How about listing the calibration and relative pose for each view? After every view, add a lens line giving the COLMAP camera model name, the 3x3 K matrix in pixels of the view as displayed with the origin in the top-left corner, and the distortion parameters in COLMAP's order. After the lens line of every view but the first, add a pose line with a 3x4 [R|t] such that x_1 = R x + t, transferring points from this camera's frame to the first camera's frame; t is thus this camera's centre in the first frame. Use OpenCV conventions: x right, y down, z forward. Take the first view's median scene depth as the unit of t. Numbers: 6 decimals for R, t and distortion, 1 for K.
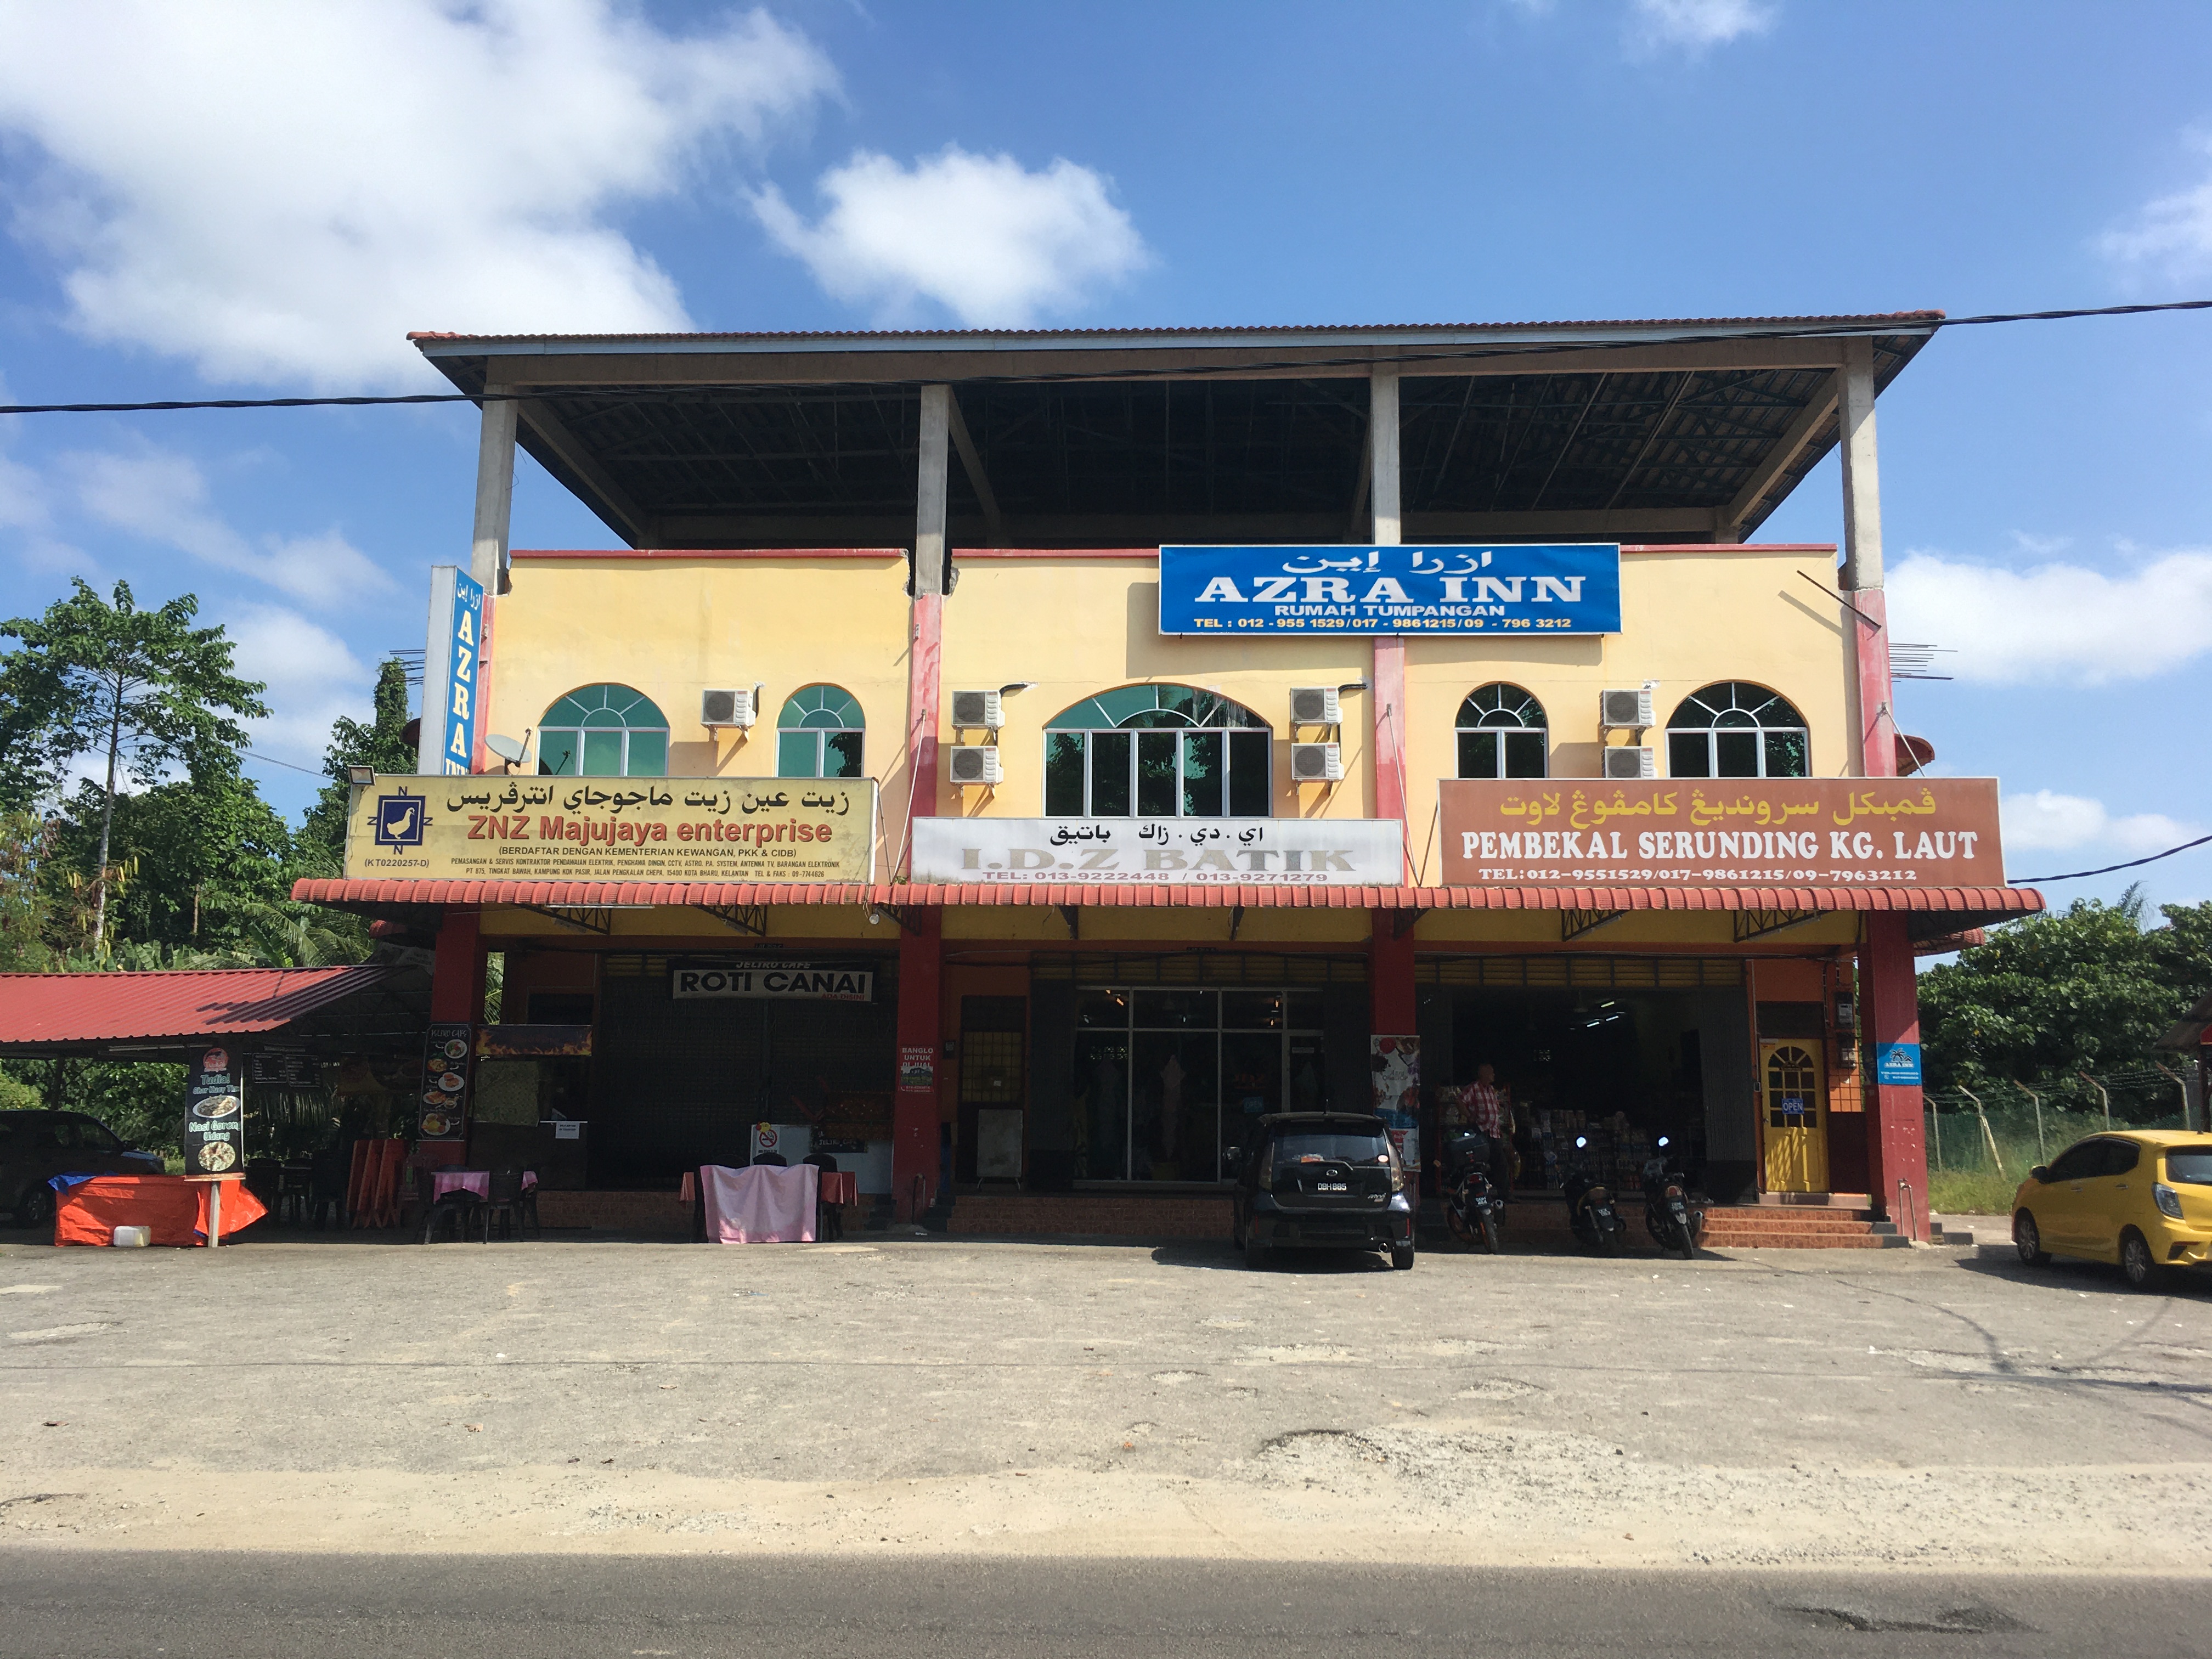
lens RADIAL K [[1911.7, 0, 1114.5], [0, 1911.7, 821.0], [0, 0, 1]] dist [0.029541, -0.026175]
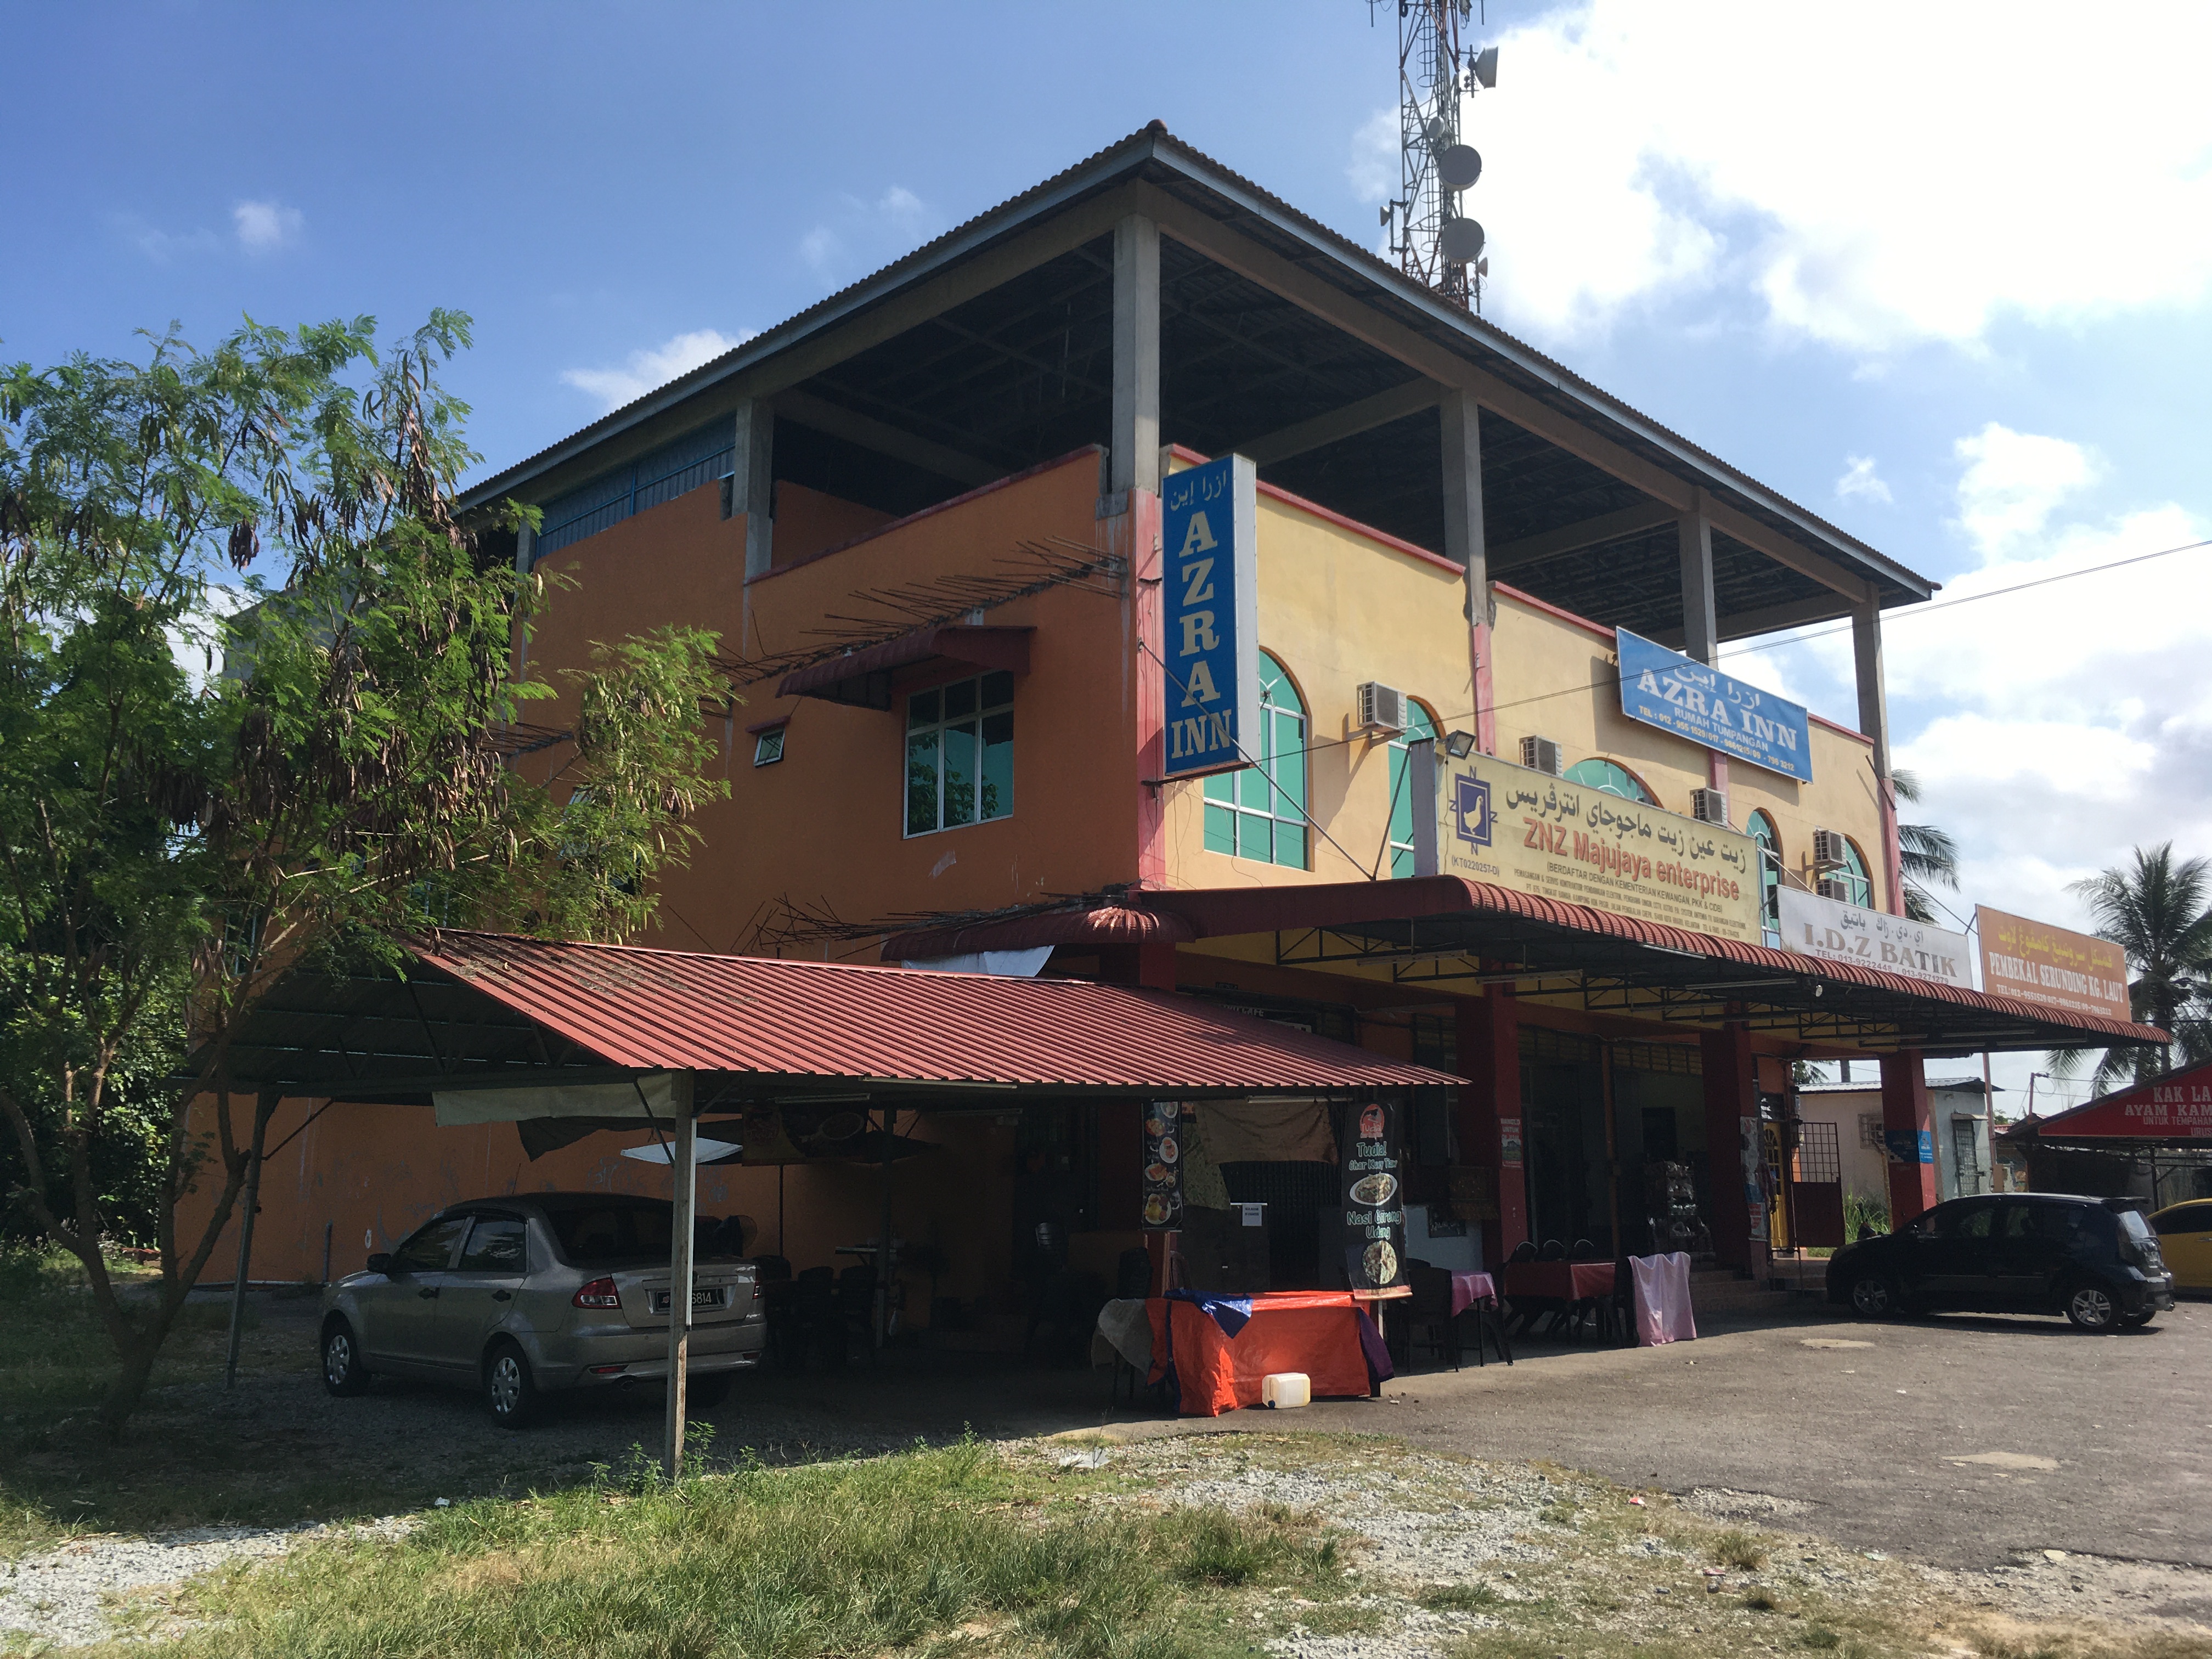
lens RADIAL K [[1911.7, 0, 1109.5], [0, 1911.7, 826.8], [0, 0, 1]] dist [0.029541, -0.026175]
pose [[0.656751, 0.134960, 0.741932, -0.917751], [-0.117143, 0.990170, -0.076422, 0.072299], [-0.744953, -0.036722, 0.666105, 0.535414]]
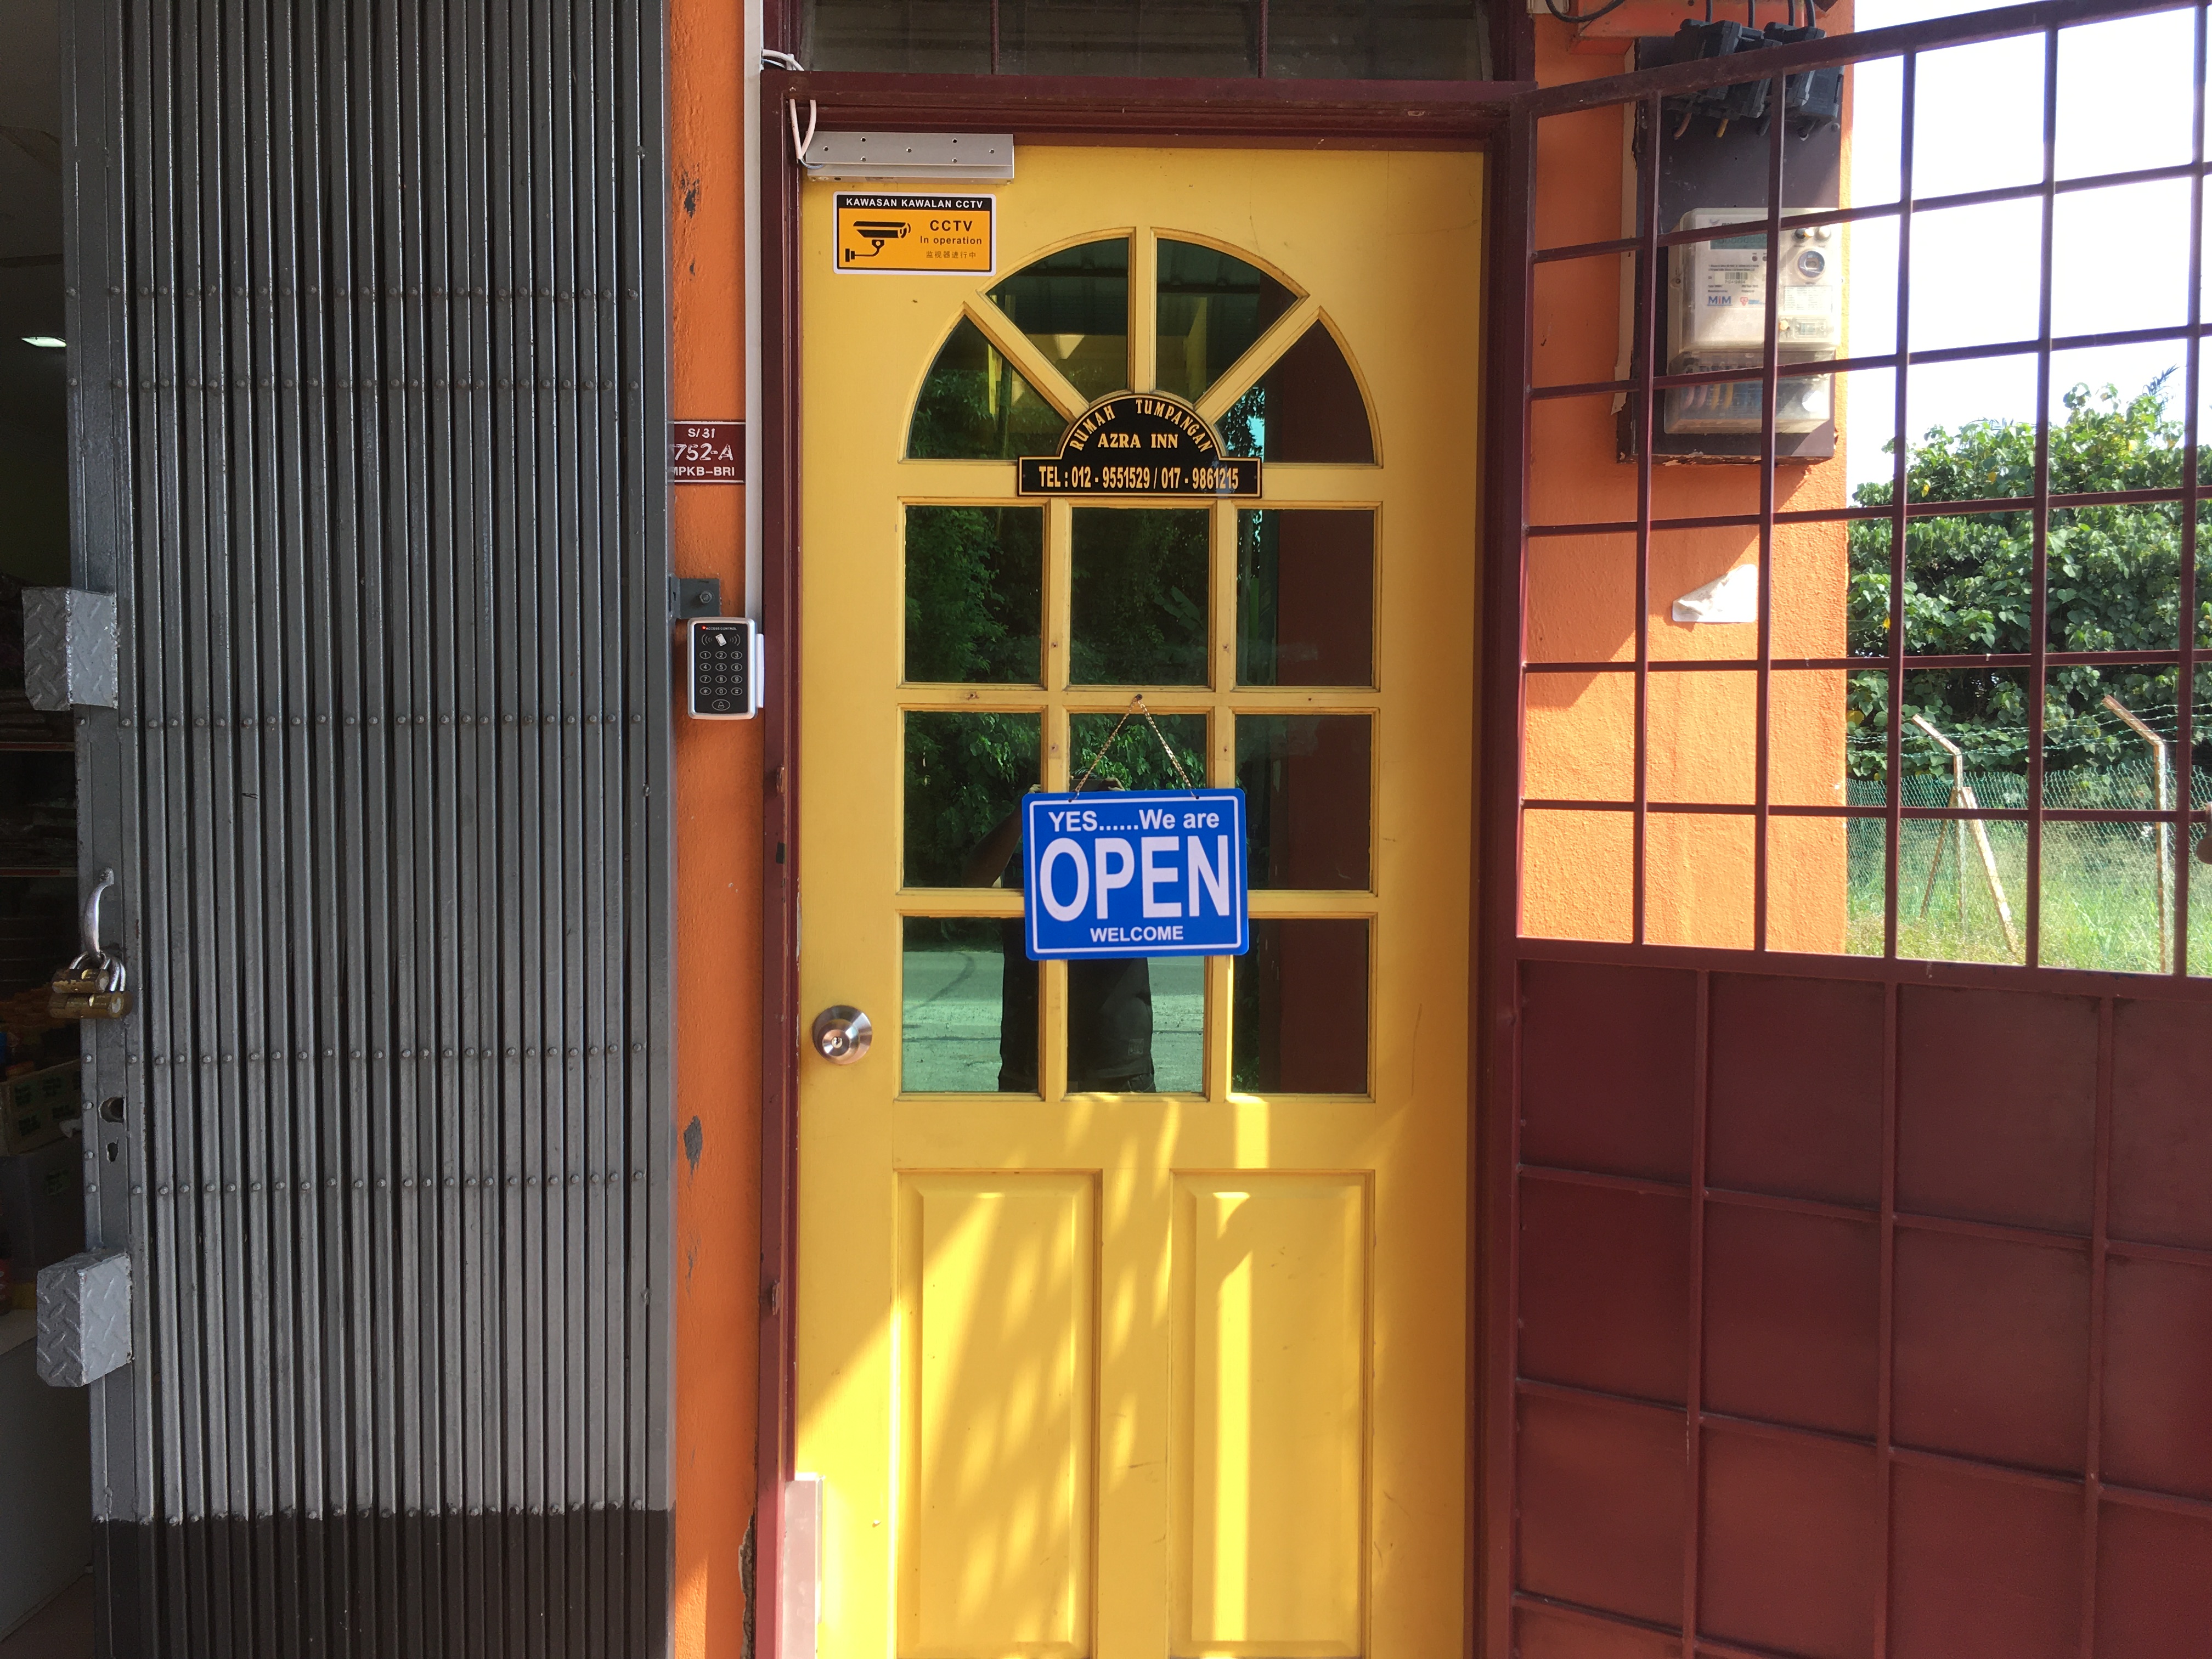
lens RADIAL K [[1911.7, 0, 1103.8], [0, 1911.7, 836.5], [0, 0, 1]] dist [0.029541, -0.026175]
pose [[0.996208, -0.006803, 0.086740, 0.371020], [-0.009939, 0.981515, 0.191126, 0.139164], [-0.086437, -0.191264, 0.977725, 0.981207]]
